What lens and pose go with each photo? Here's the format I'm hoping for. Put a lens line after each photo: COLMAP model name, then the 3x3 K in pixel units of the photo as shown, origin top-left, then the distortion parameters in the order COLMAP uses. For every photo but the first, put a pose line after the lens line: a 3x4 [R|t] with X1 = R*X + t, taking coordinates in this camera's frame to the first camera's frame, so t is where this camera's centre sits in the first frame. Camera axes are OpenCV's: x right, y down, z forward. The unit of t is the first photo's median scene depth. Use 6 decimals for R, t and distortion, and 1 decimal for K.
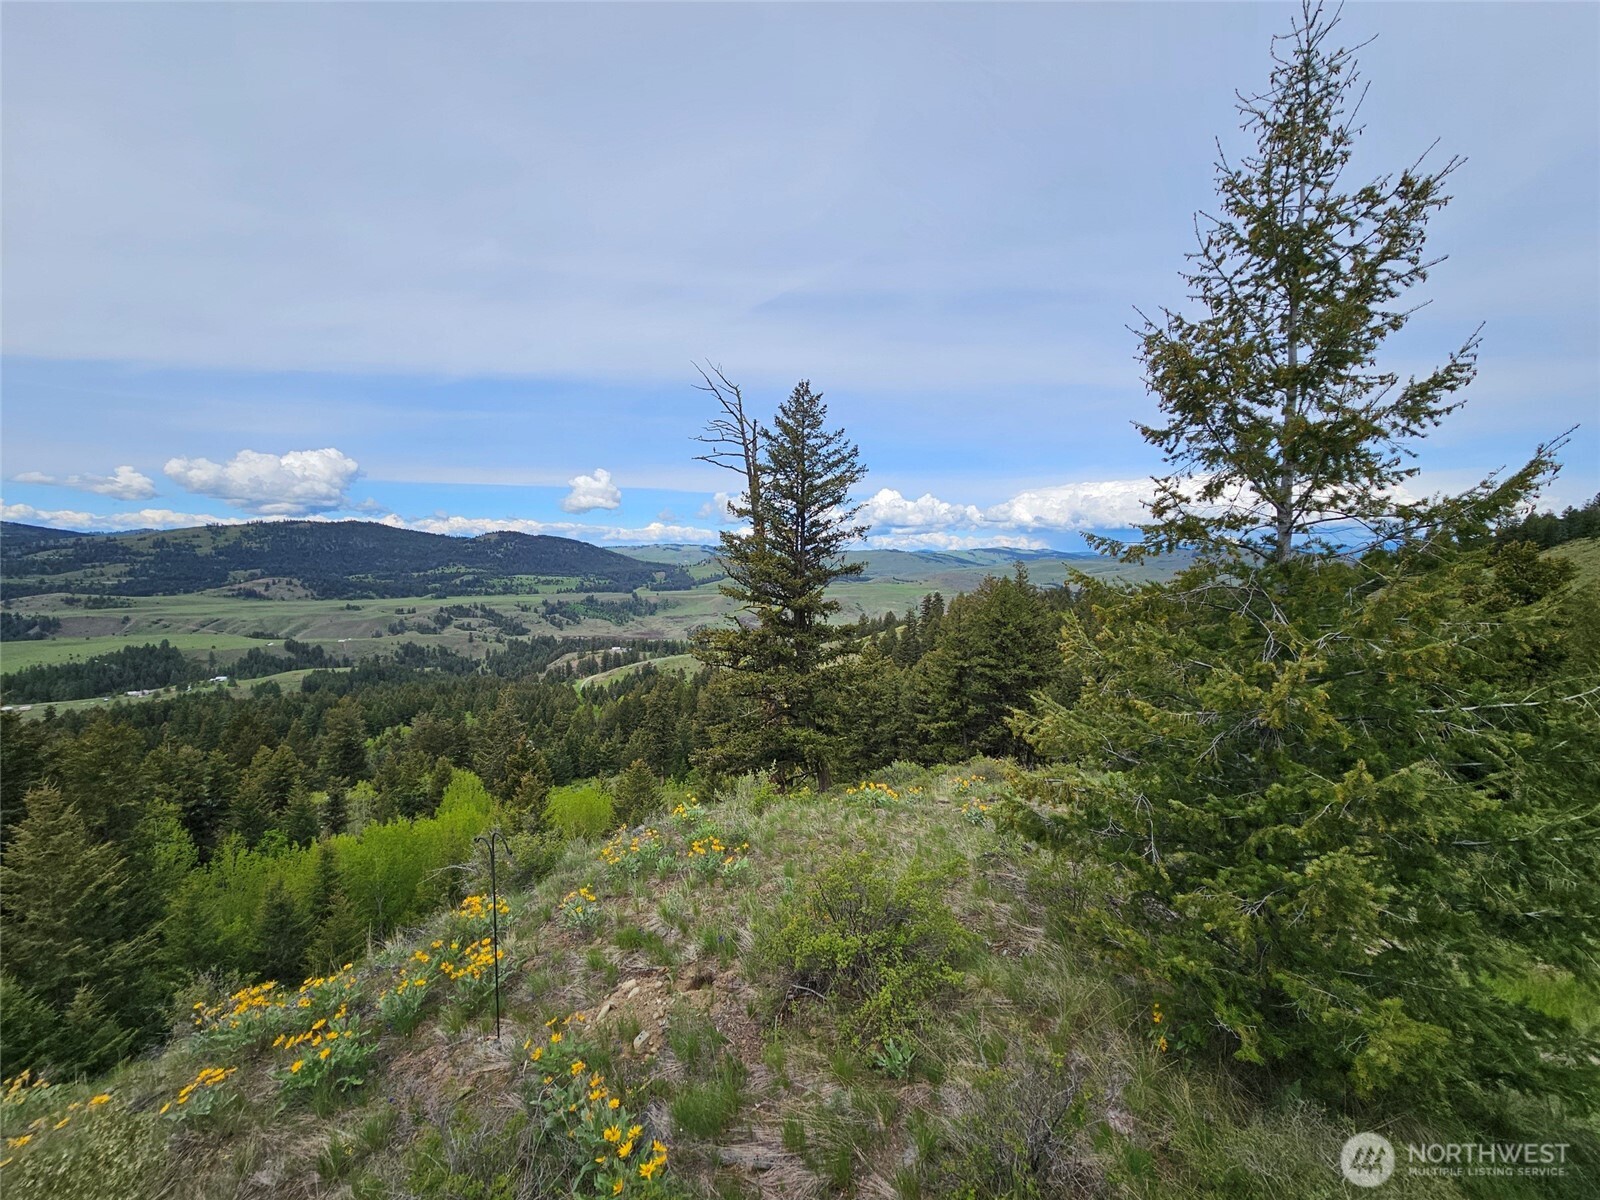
lens RADIAL K [[650.3, 0, 796.1], [0, 650.3, 595.8], [0, 0, 1]] dist [0.002848, -0.001878]
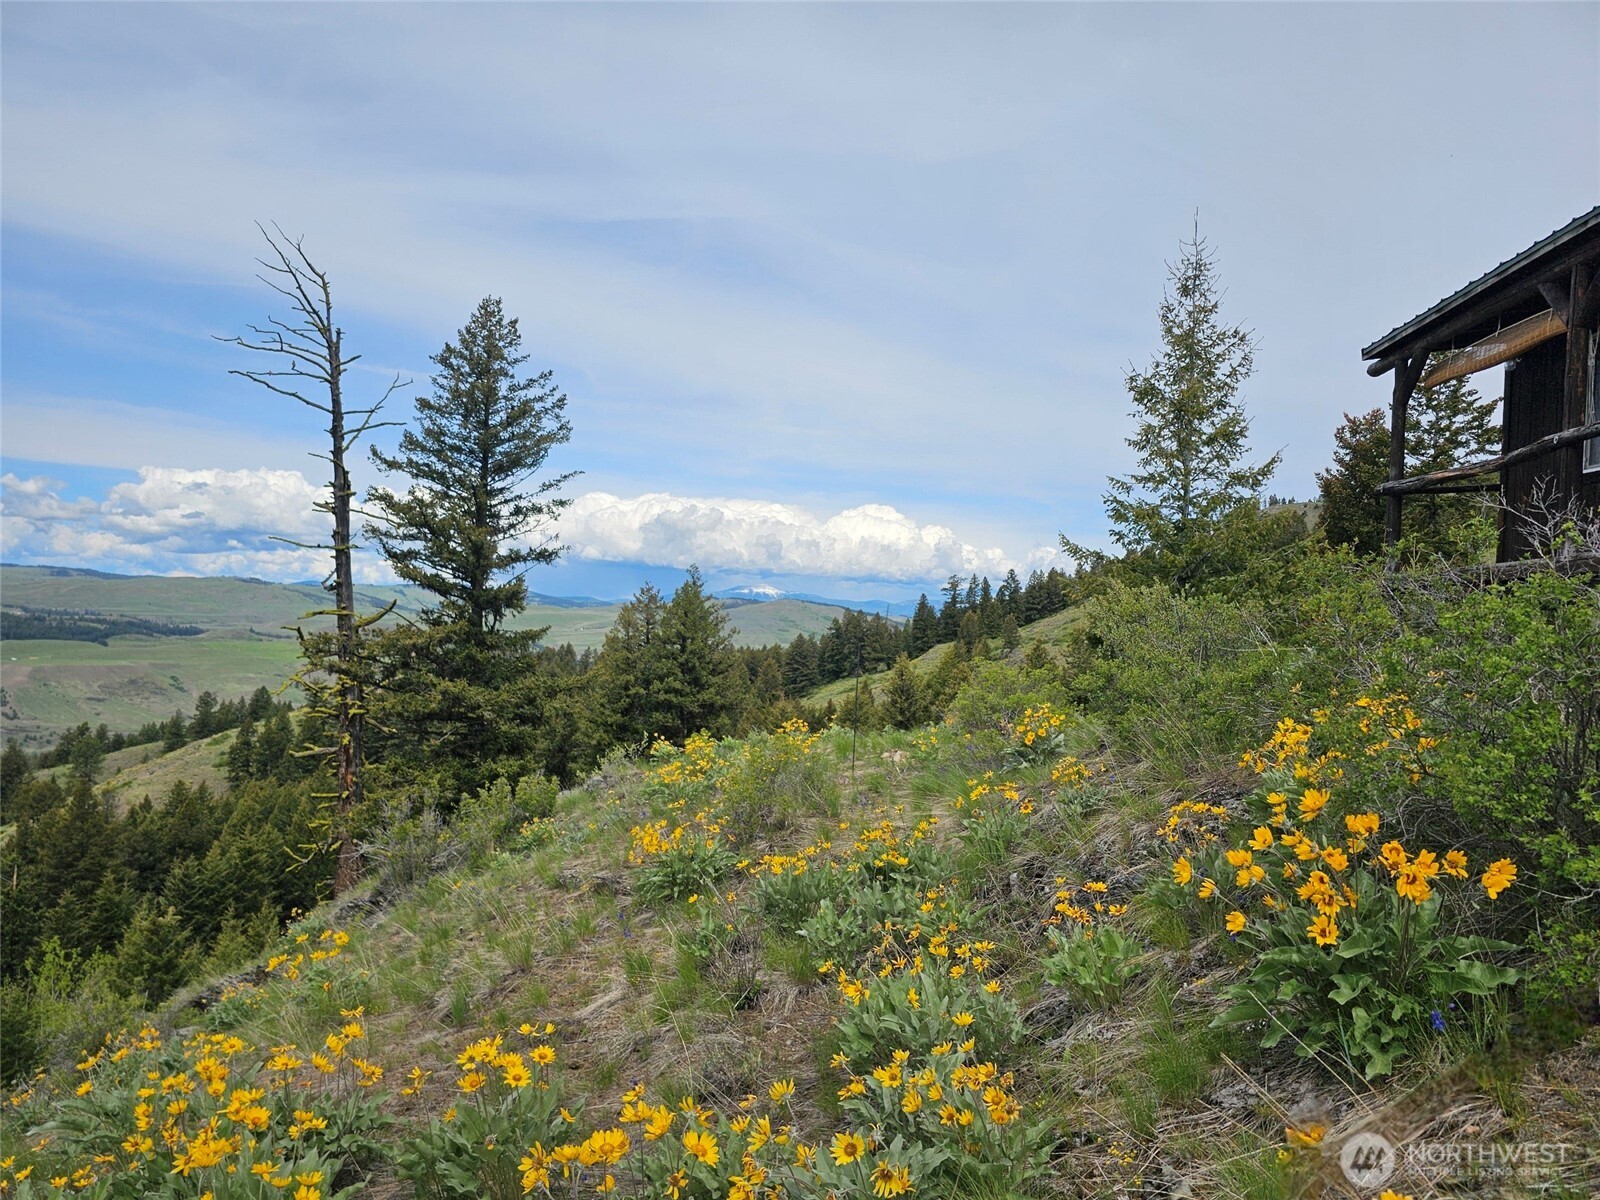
lens RADIAL K [[1077.9, 0, 790.1], [0, 1077.9, 611.9], [0, 0, 1]] dist [0.035808, -0.019124]
pose [[0.815622, 0.032364, 0.577680, -0.324250], [-0.004043, 0.998729, -0.050245, 0.070148], [-0.578571, 0.038645, 0.814716, -0.150463]]
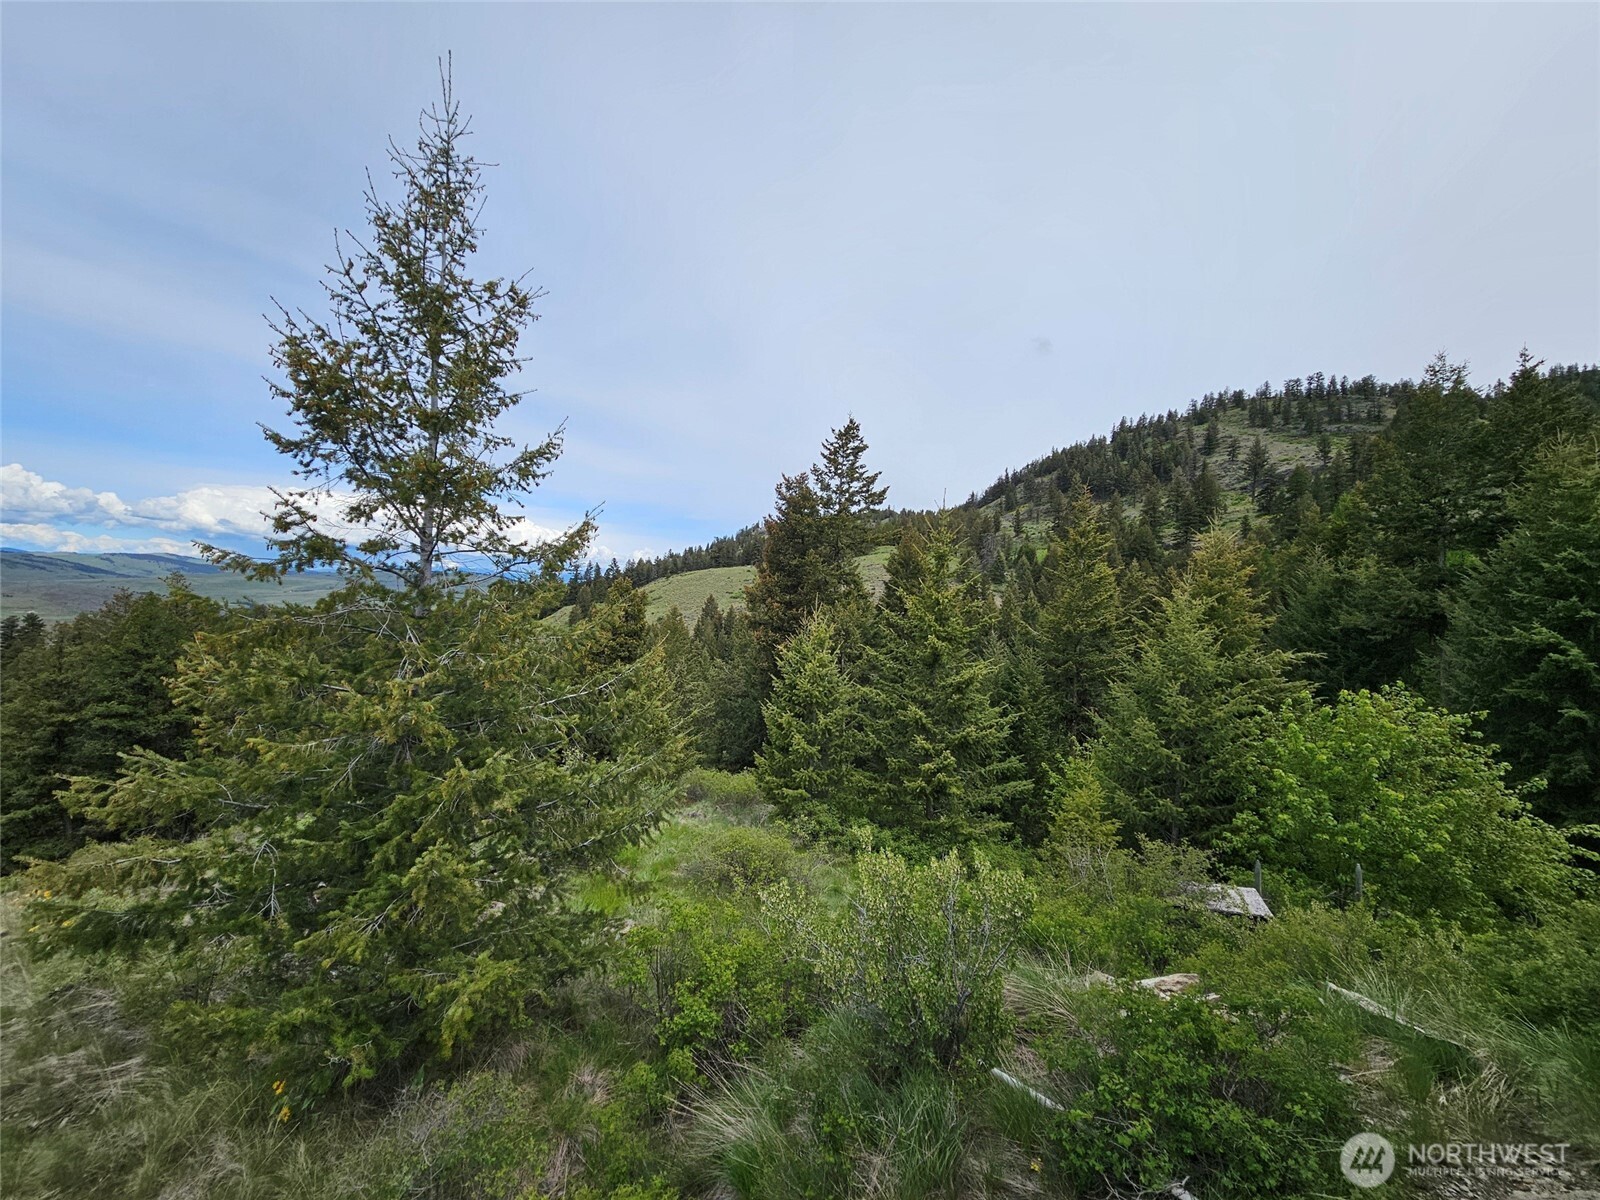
lens RADIAL K [[650.3, 0, 794.4], [0, 650.3, 595.2], [0, 0, 1]] dist [0.002848, -0.001878]
pose [[0.474300, 0.023159, 0.880058, 0.012330], [0.005963, 0.999546, -0.029517, -0.000167], [-0.880343, 0.019248, 0.473947, -0.009145]]
